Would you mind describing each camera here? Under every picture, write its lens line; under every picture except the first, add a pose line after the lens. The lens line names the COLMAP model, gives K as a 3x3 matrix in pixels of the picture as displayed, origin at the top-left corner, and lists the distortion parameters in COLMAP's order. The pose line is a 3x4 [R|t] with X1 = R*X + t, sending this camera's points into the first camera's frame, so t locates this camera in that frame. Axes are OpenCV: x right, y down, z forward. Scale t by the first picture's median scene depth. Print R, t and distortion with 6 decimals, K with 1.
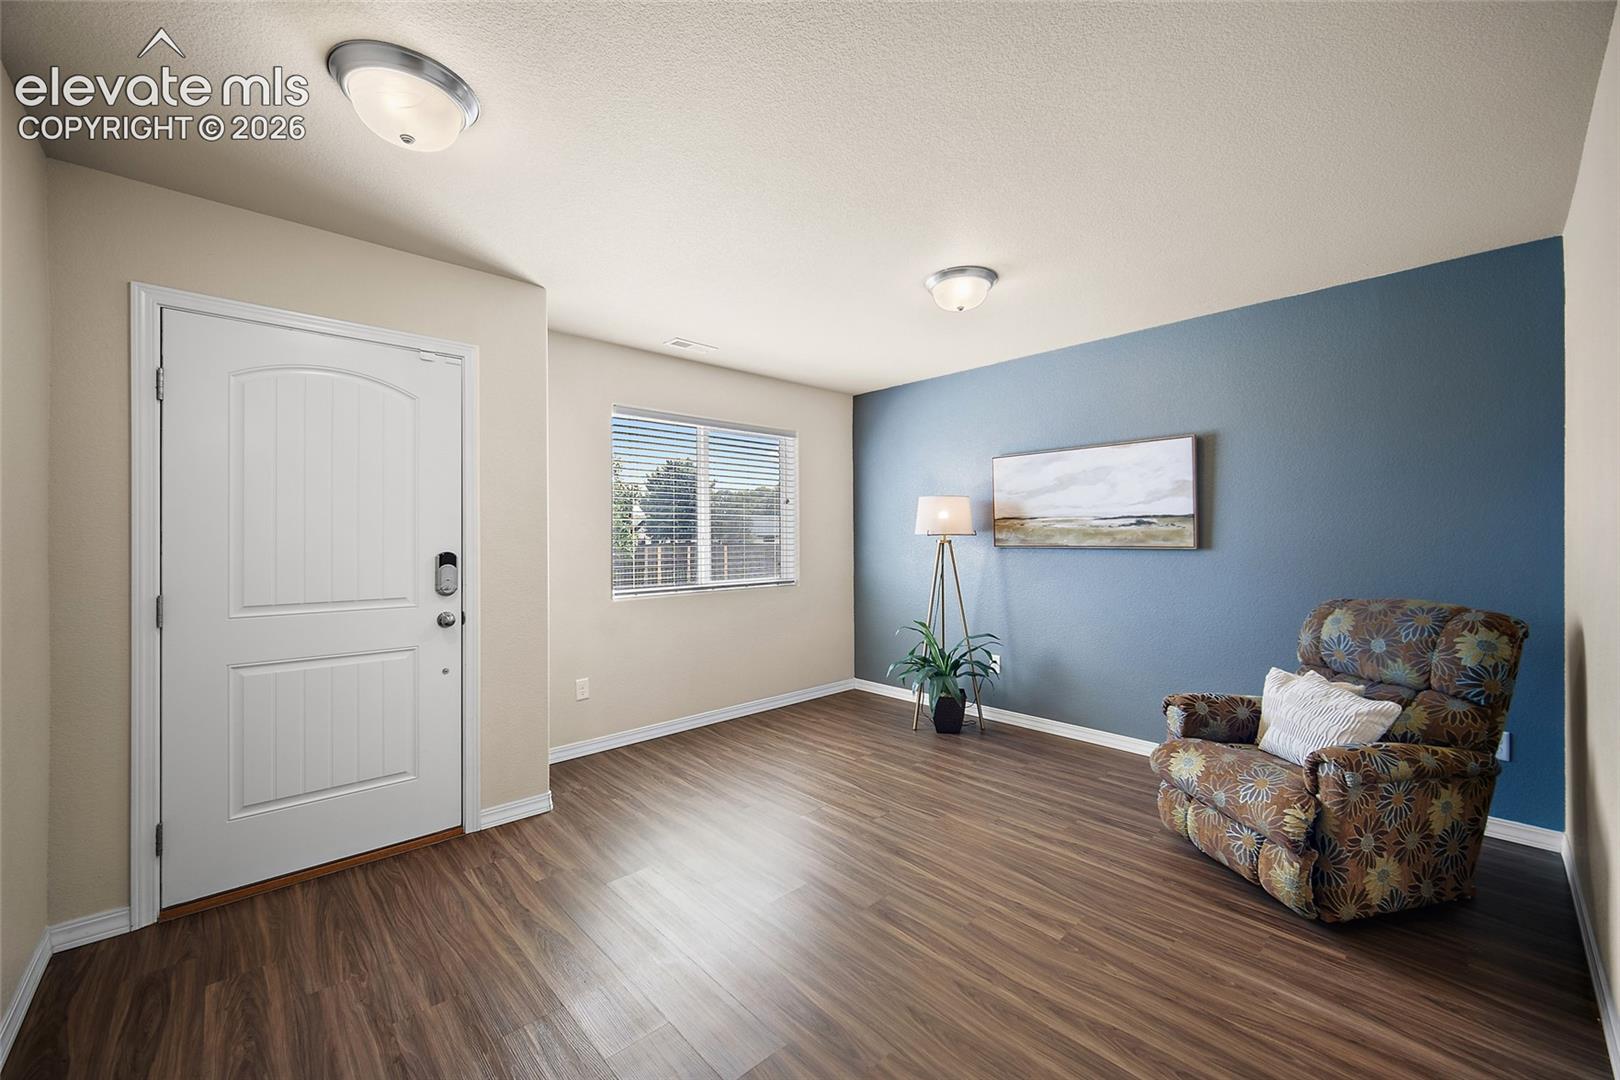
lens RADIAL K [[630.6, 0, 805.8], [0, 630.6, 534.9], [0, 0, 1]] dist [0.000553, 0.000148]
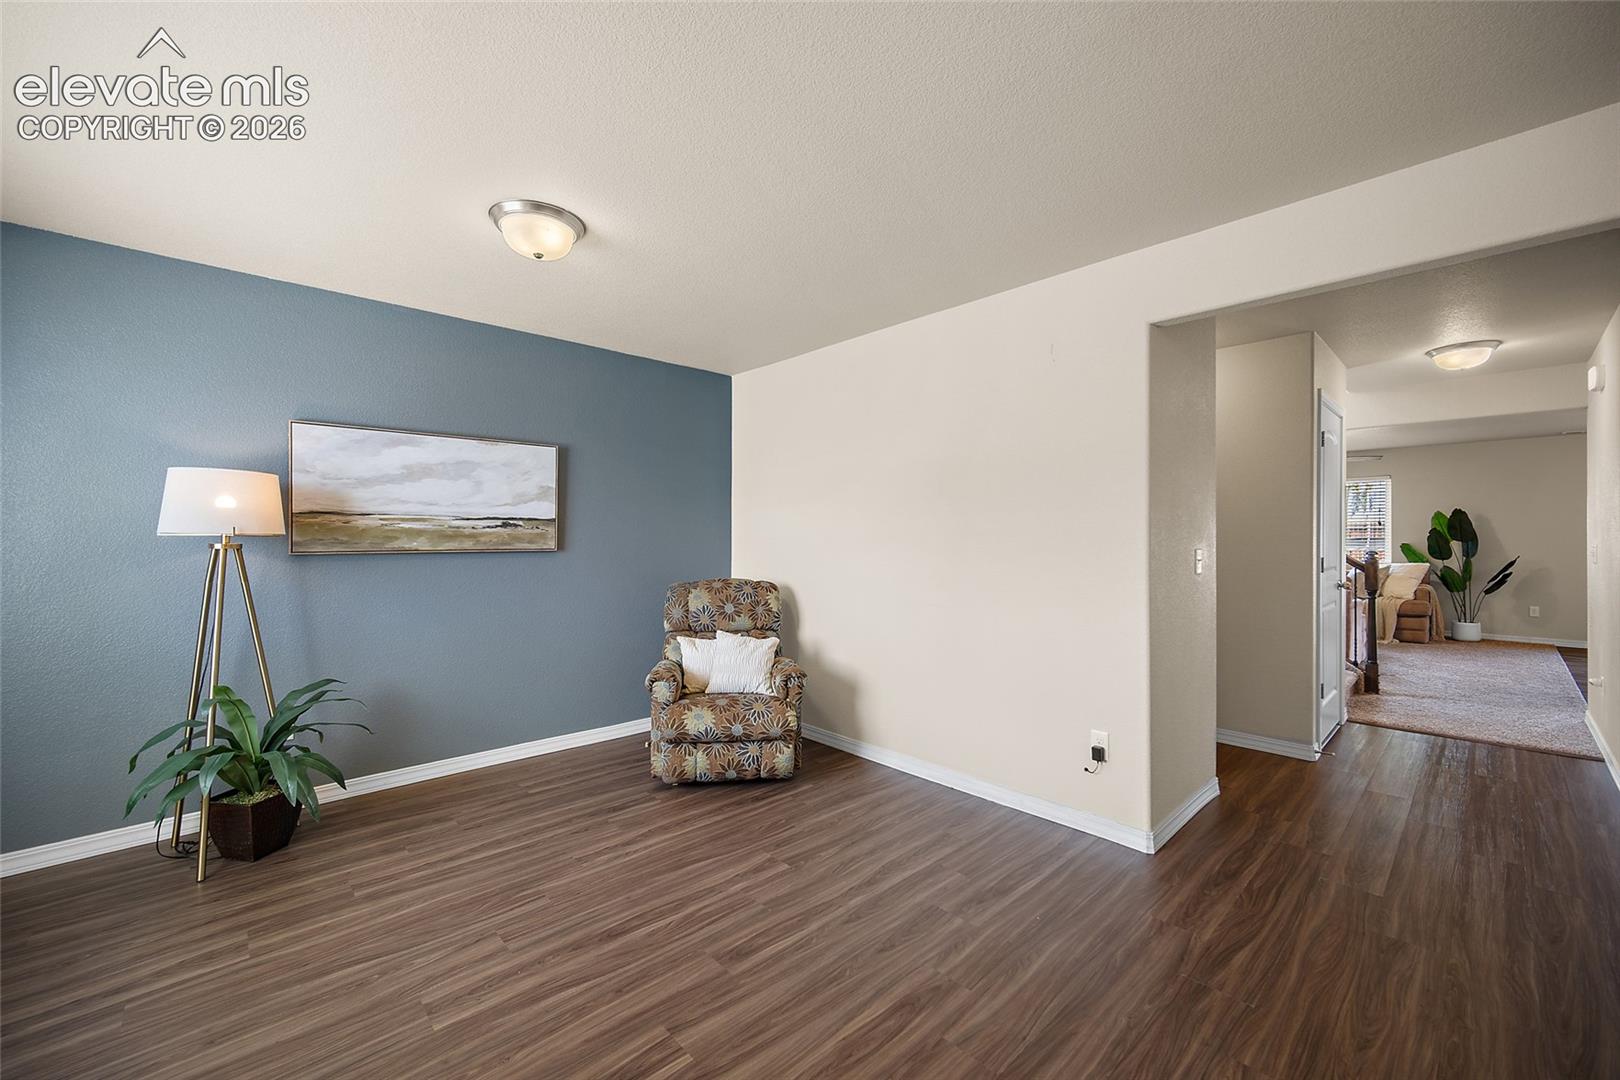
lens RADIAL K [[643.0, 0, 817.8], [0, 643.0, 535.2], [0, 0, 1]] dist [-0.000308, -0.000299]
pose [[-0.006788, 0.008411, 0.999942, -0.485078], [-0.004777, 0.999953, -0.008443, 0.002876], [-0.999966, -0.004834, -0.006747, 0.540634]]
